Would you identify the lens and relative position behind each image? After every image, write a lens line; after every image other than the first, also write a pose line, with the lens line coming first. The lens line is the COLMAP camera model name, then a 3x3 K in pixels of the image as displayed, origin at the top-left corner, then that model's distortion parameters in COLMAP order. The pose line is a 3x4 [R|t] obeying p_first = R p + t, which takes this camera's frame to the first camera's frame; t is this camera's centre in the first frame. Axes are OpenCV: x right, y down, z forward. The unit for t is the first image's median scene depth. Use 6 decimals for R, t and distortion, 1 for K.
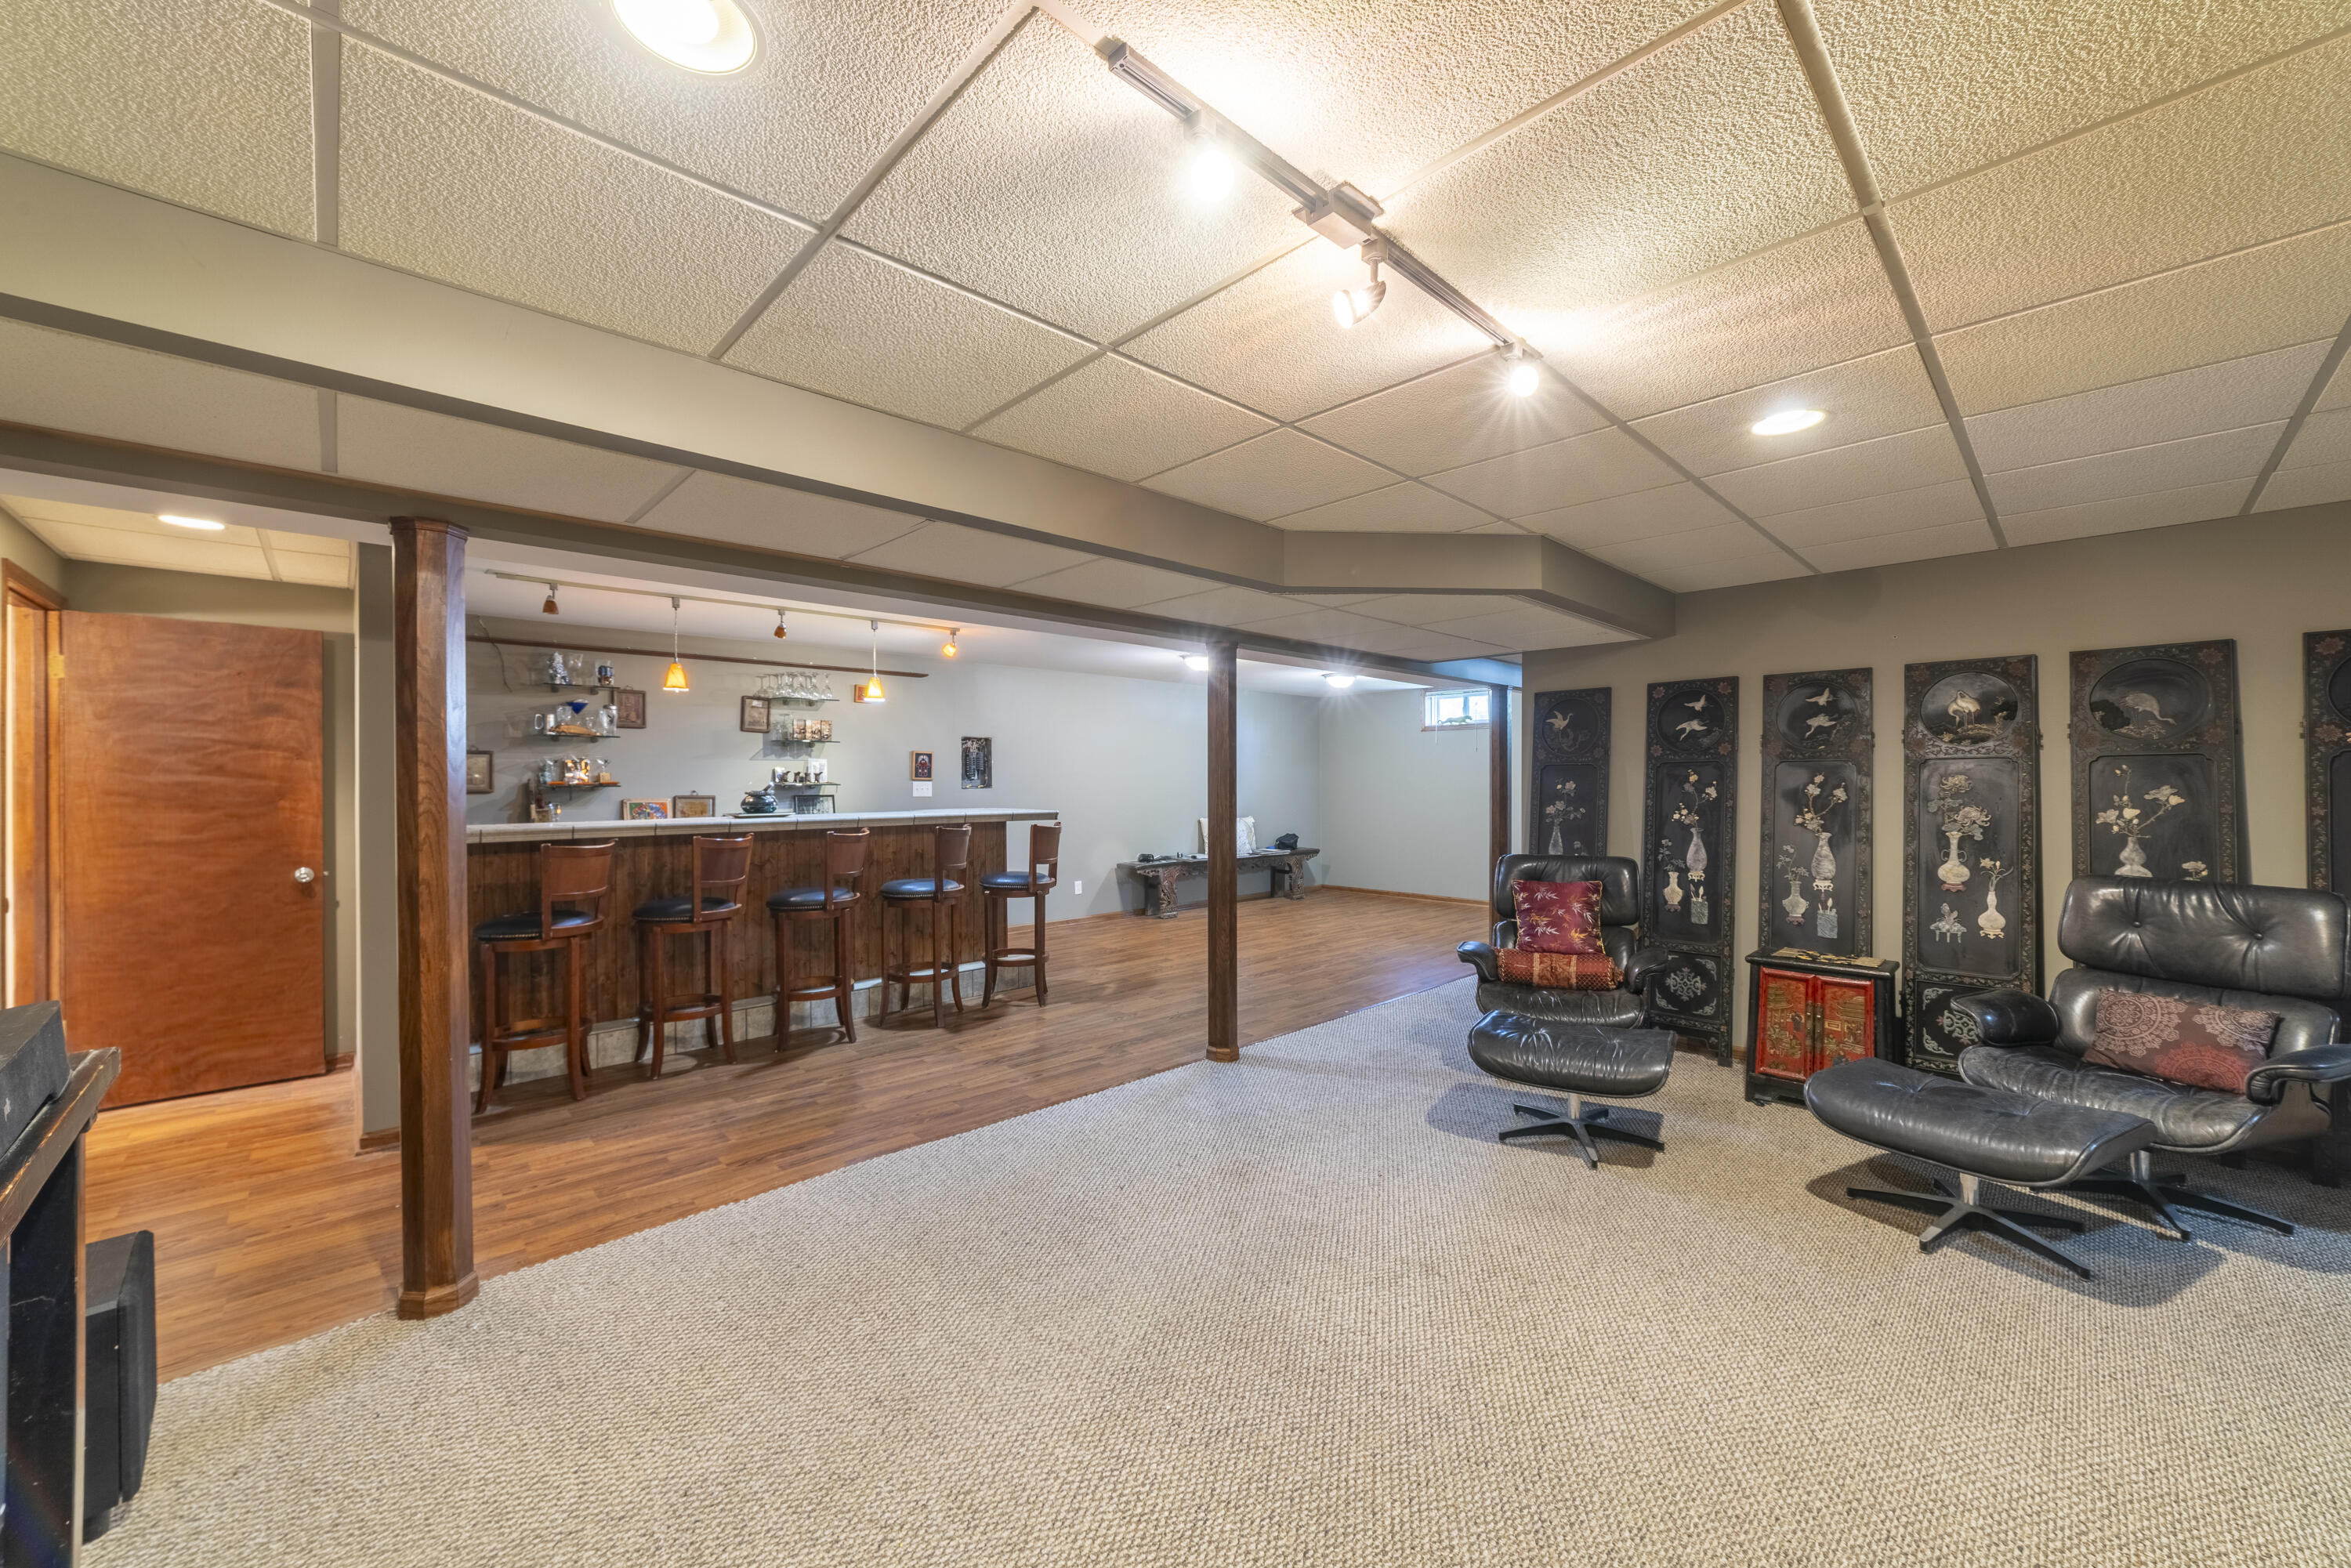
lens RADIAL K [[886.9, 0, 1168.5], [0, 886.9, 787.4], [0, 0, 1]] dist [-0.010230, 0.000480]
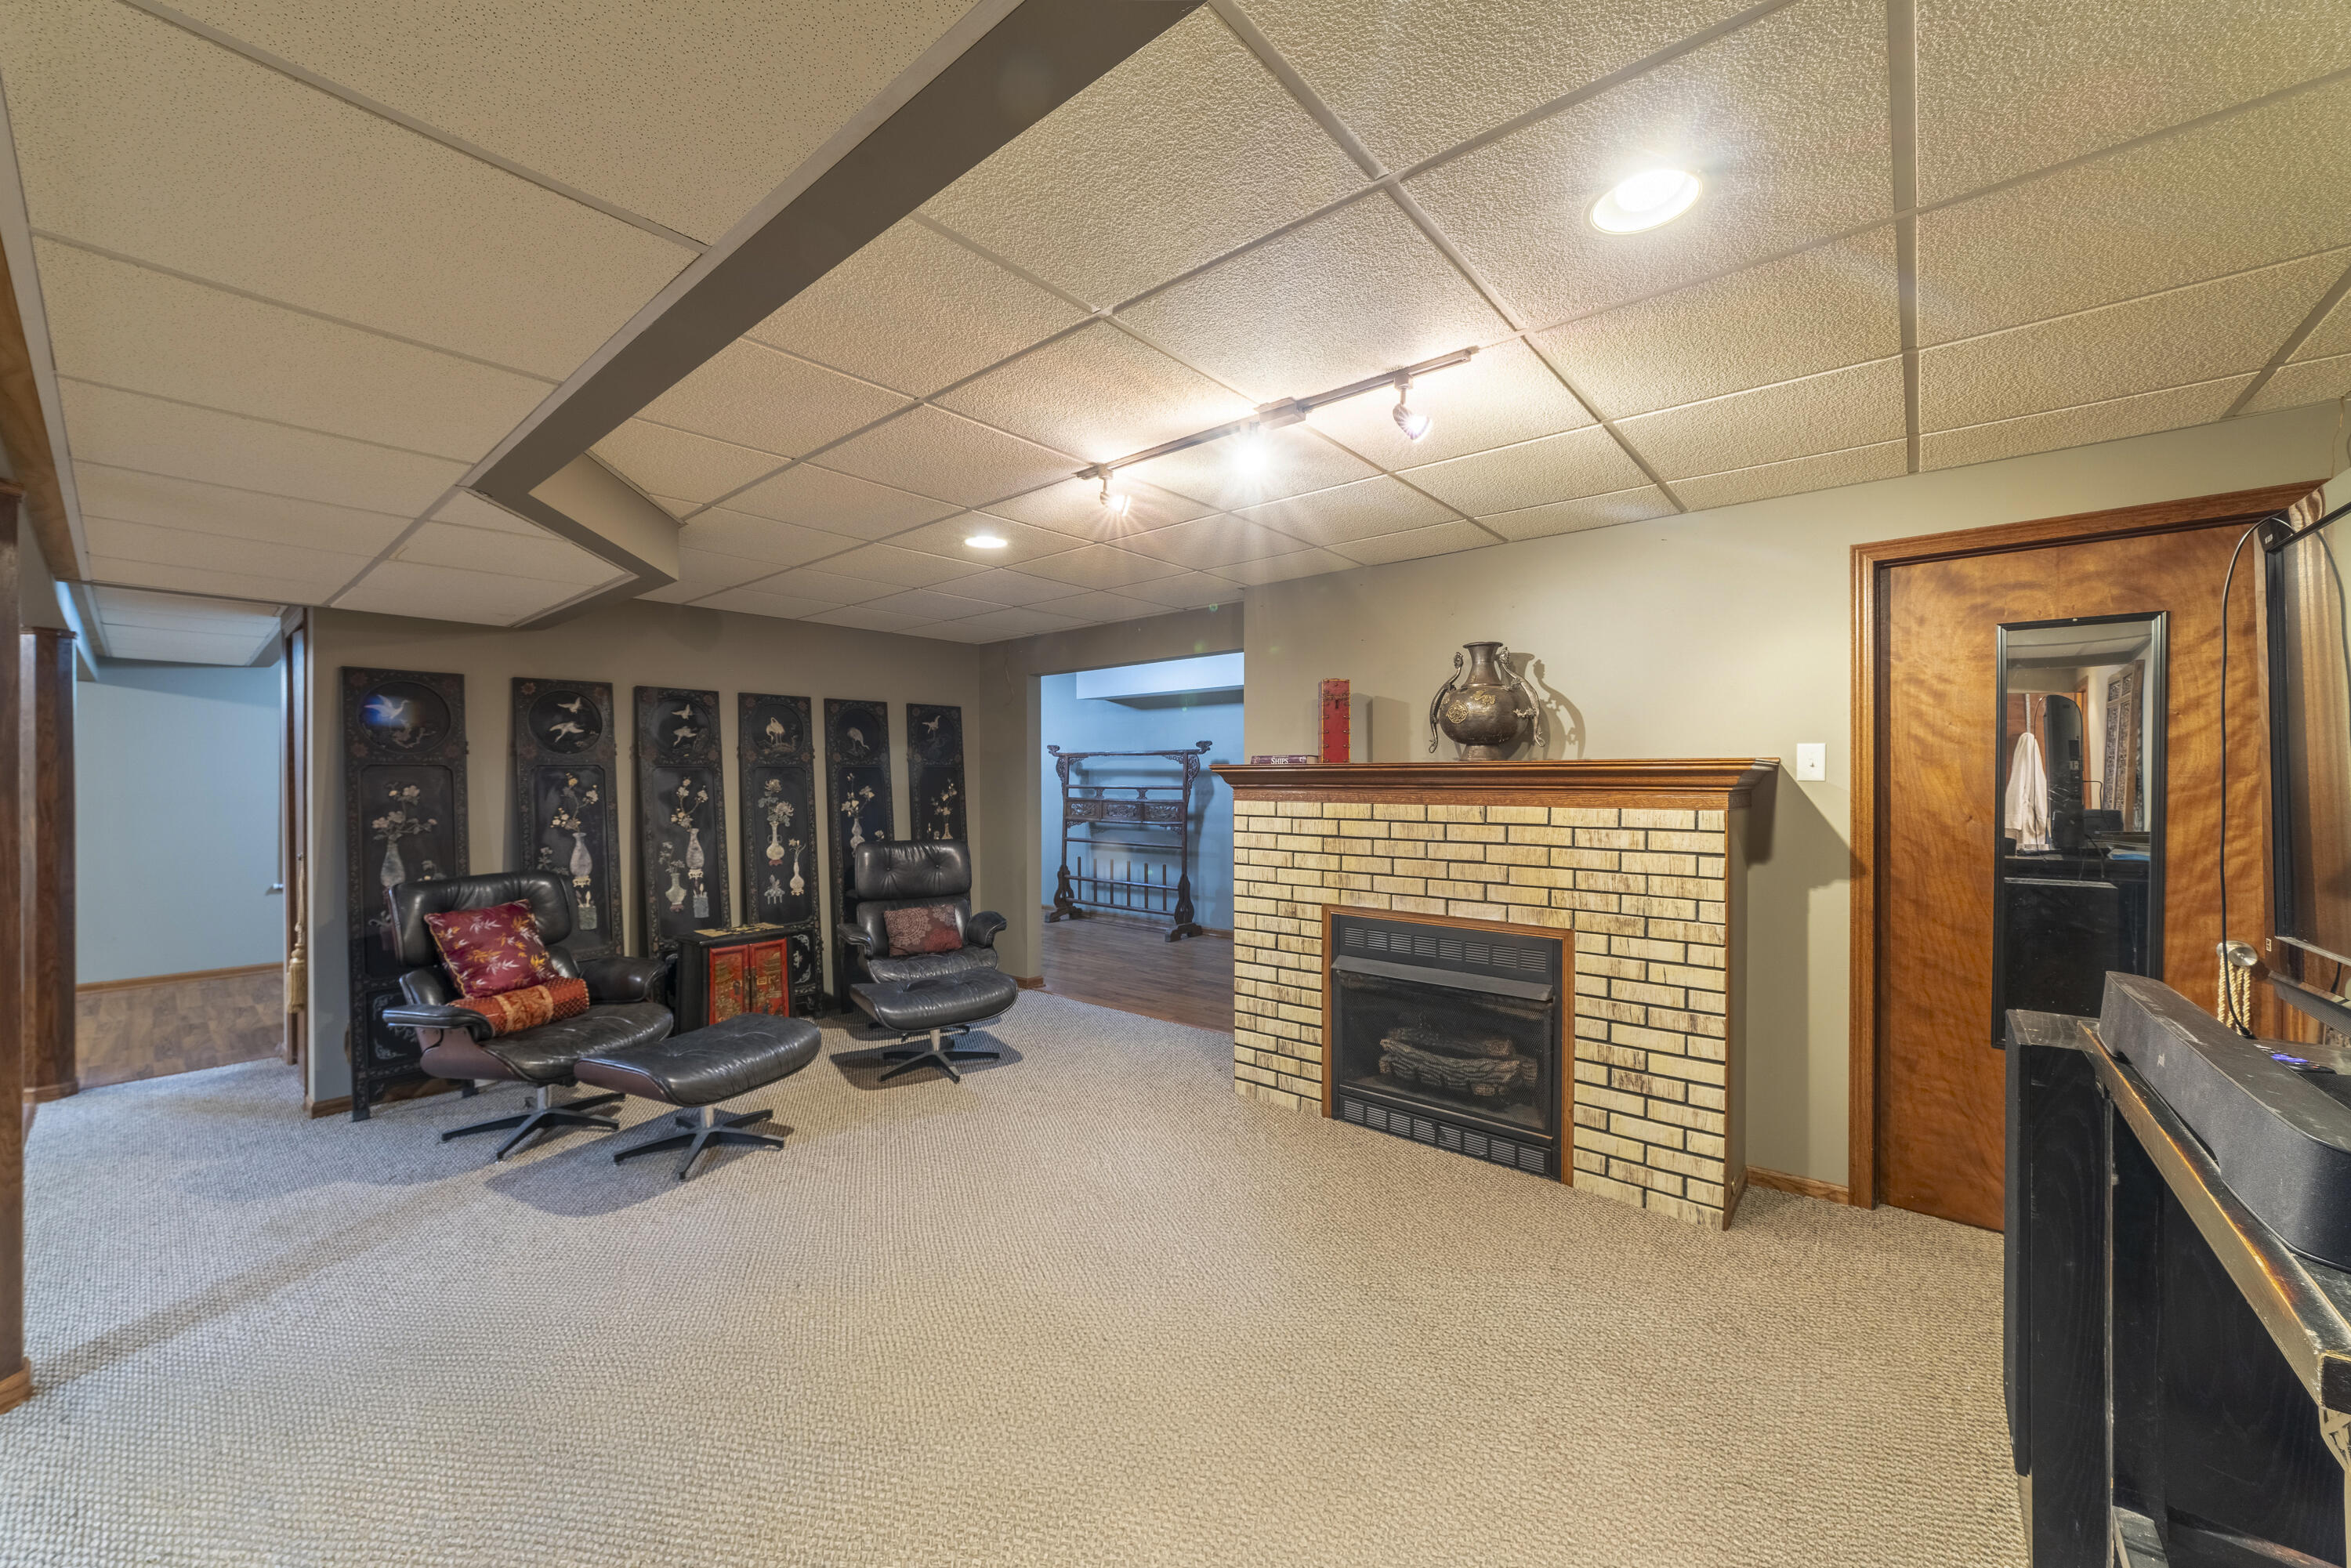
lens RADIAL K [[886.9, 0, 1167.2], [0, 886.9, 782.8], [0, 0, 1]] dist [-0.010230, 0.000480]
pose [[-0.099840, 0.001760, 0.995002, -0.575962], [0.014314, 0.999897, -0.000332, 0.000228], [-0.994900, 0.014210, -0.099855, 0.593268]]
